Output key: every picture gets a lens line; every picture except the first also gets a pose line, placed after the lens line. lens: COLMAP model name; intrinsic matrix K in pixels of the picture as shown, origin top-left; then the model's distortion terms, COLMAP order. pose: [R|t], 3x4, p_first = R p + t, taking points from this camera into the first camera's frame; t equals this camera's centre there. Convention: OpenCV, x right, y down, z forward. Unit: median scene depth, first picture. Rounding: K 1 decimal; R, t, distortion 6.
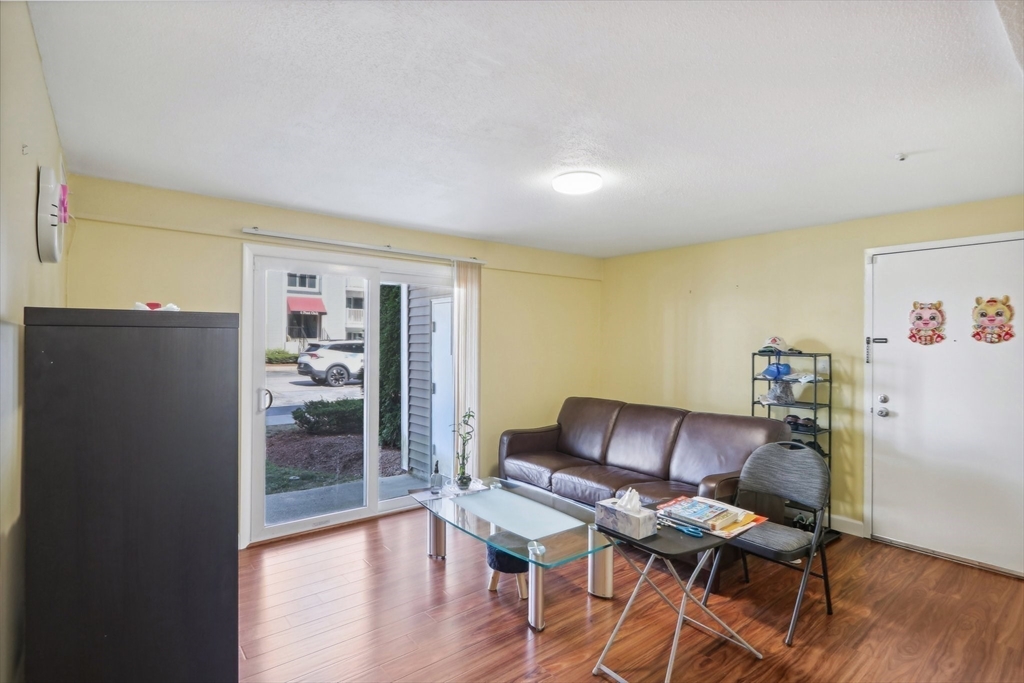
lens RADIAL K [[516.5, 0, 510.4], [0, 516.5, 341.4], [0, 0, 1]] dist [-0.017543, -0.000702]
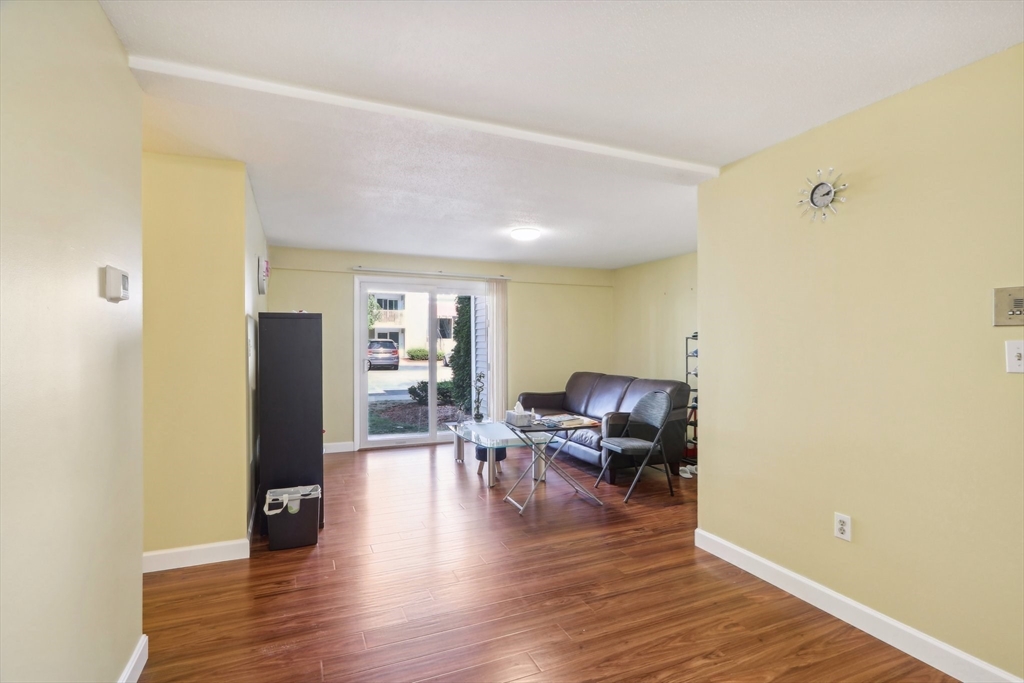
lens RADIAL K [[497.8, 0, 514.3], [0, 497.8, 342.1], [0, 0, 1]] dist [-0.017714, -0.000136]
pose [[0.968010, -0.005746, -0.250847, 0.417369], [0.005528, 0.999983, -0.001573, 0.040193], [0.250852, 0.000136, 0.968025, -0.485949]]
